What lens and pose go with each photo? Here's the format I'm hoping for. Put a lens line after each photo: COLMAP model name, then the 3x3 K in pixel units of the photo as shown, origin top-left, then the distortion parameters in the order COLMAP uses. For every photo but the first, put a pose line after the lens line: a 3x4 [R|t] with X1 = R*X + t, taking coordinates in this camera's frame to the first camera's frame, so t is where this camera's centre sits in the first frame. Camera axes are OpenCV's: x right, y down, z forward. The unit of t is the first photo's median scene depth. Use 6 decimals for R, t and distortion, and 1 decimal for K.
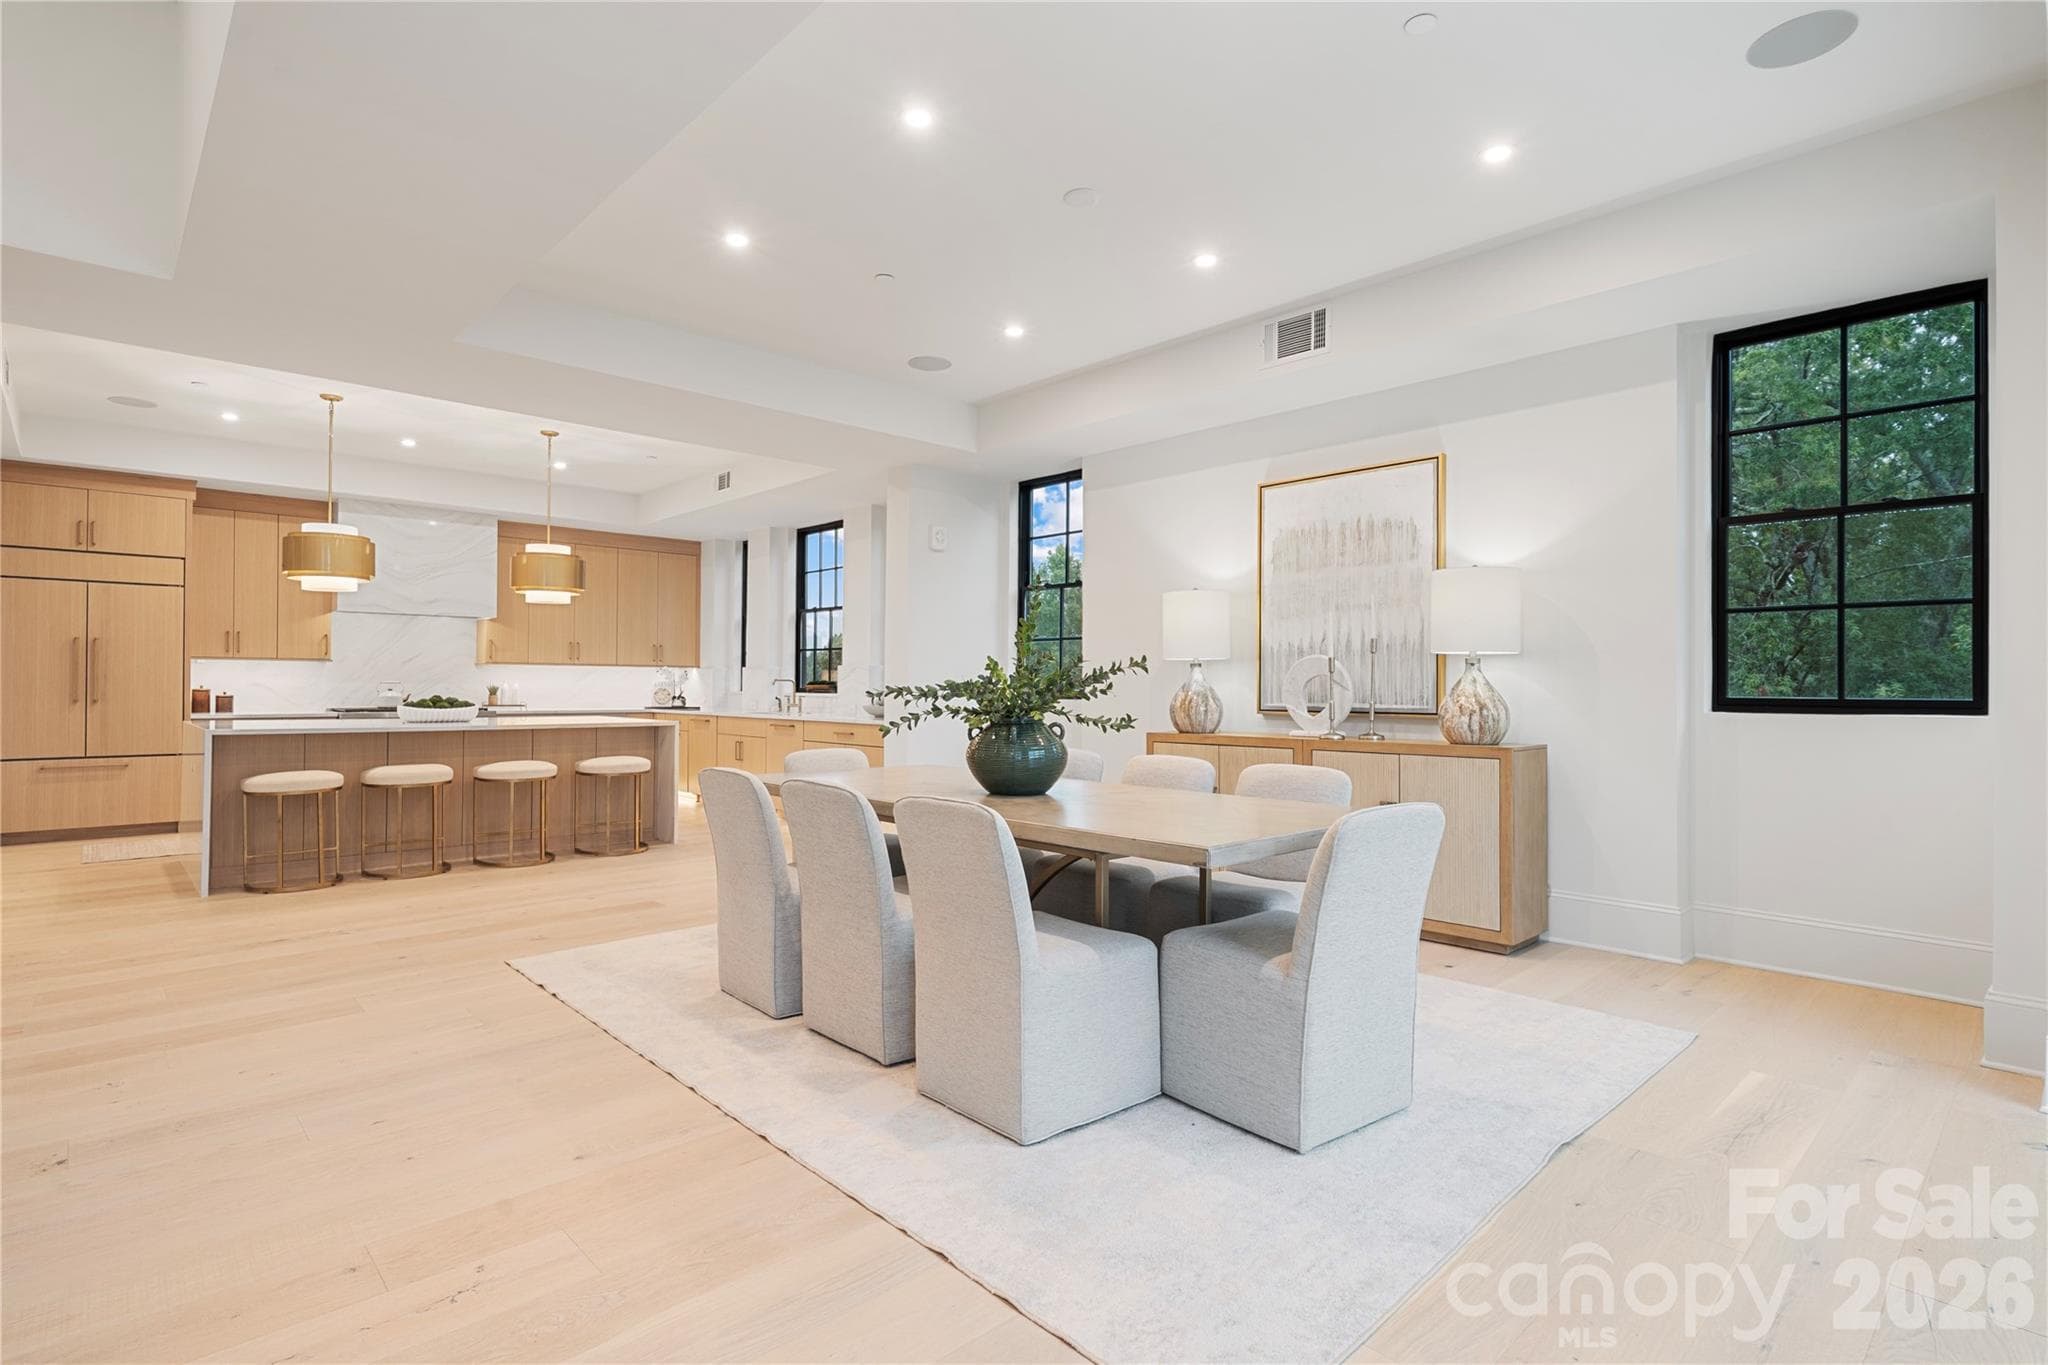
lens RADIAL K [[961.8, 0, 1015.4], [0, 961.8, 687.1], [0, 0, 1]] dist [-0.002034, -0.000118]
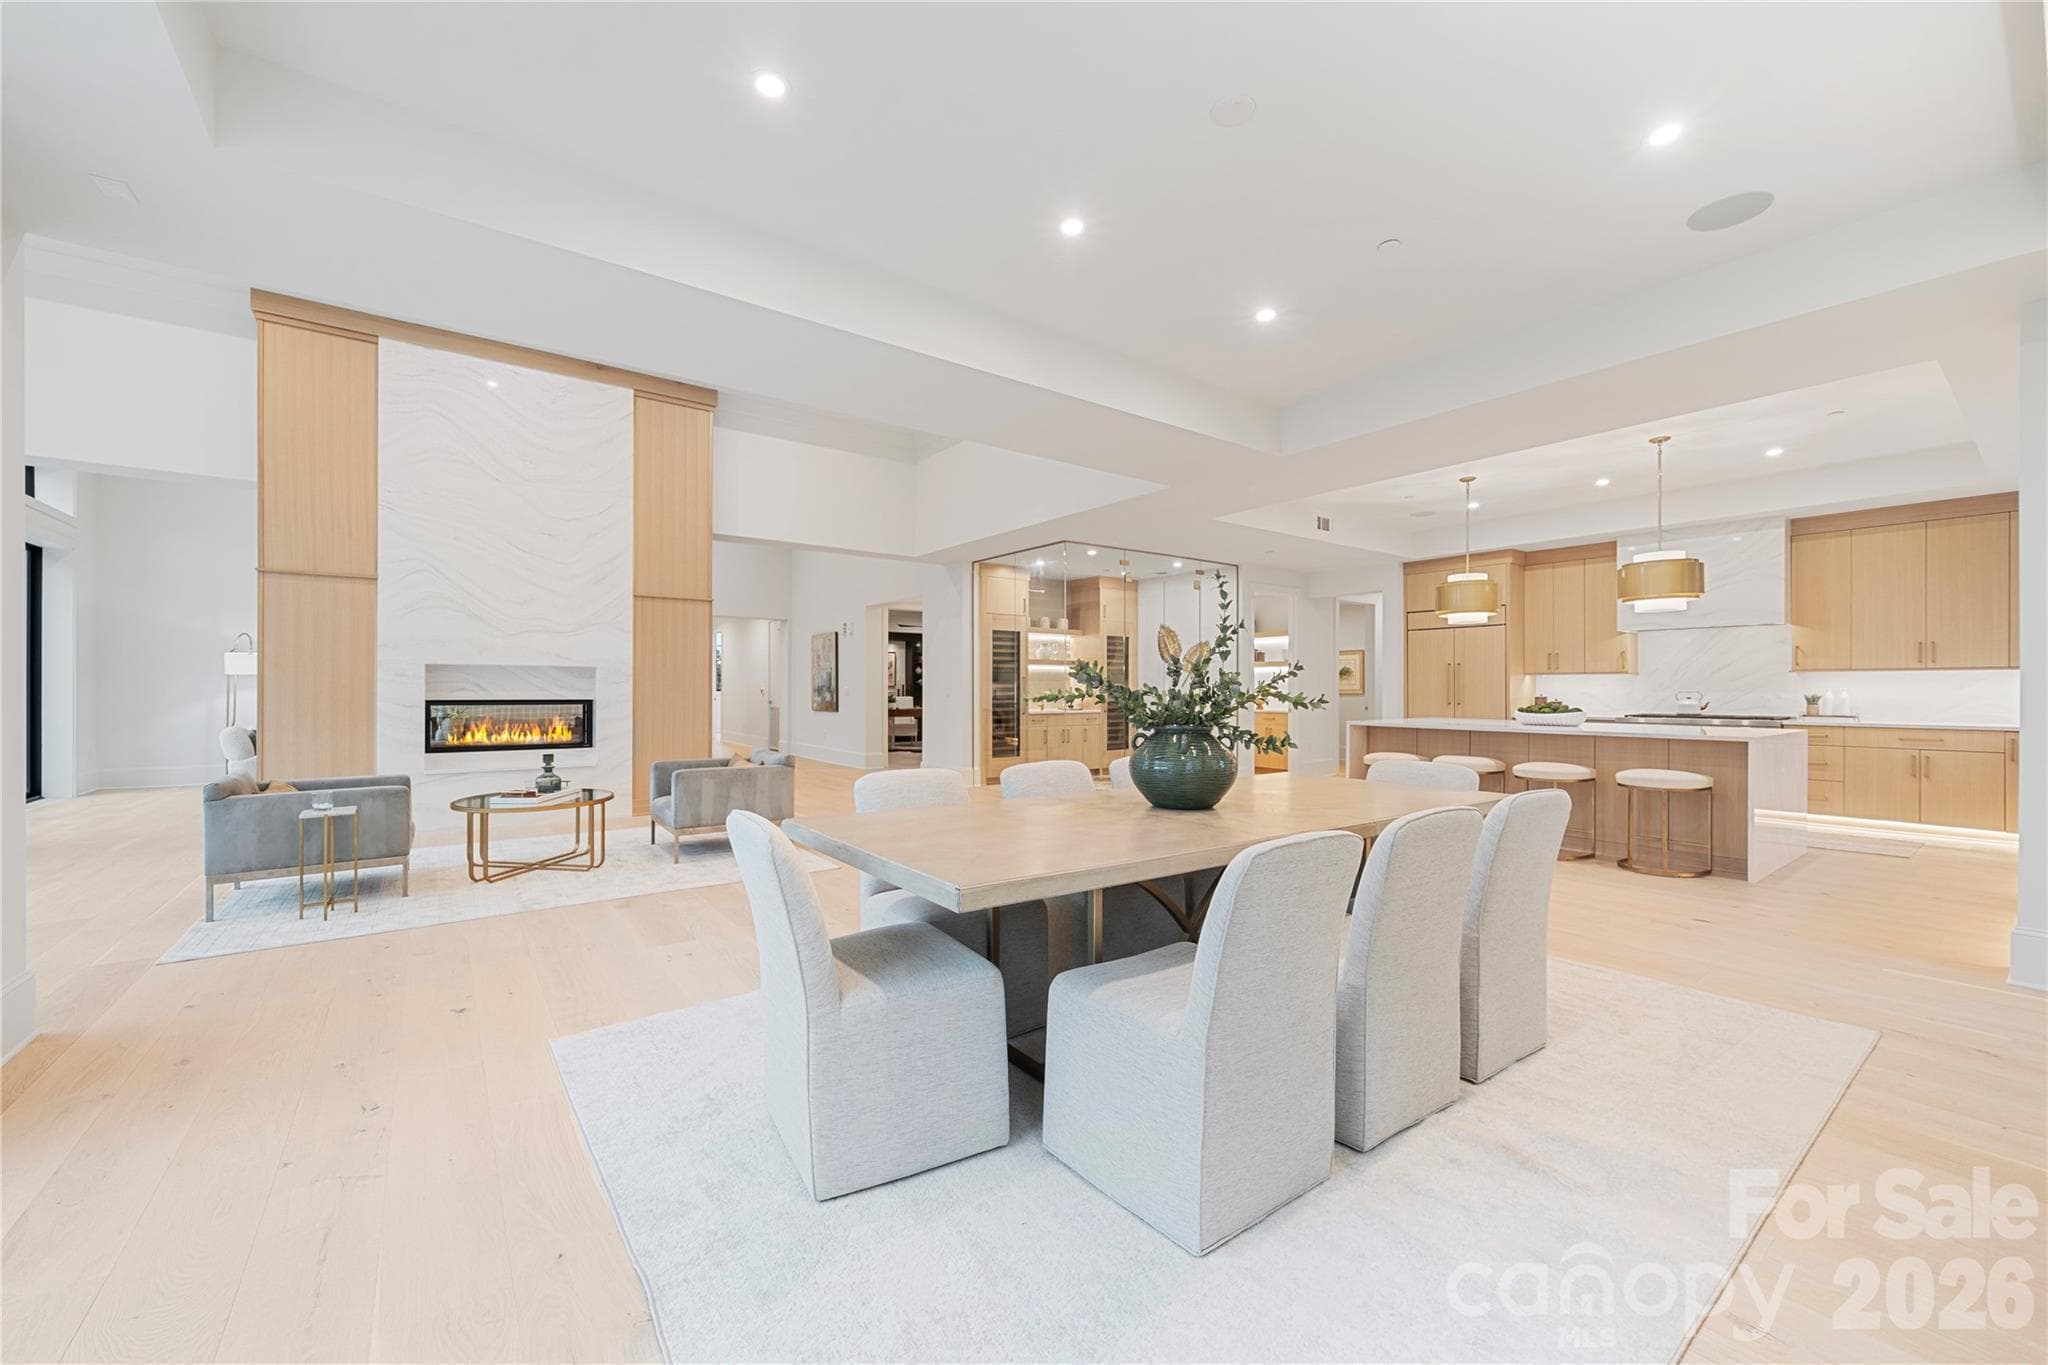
lens RADIAL K [[813.5, 0, 1024.0], [0, 813.5, 682.5], [0, 0, 1]] dist [0.000542, 0.000043]
pose [[-0.117455, -0.013682, -0.992984, 0.411638], [-0.001571, 0.999906, -0.013592, -0.001608], [0.993077, -0.000036, -0.117465, 0.429463]]
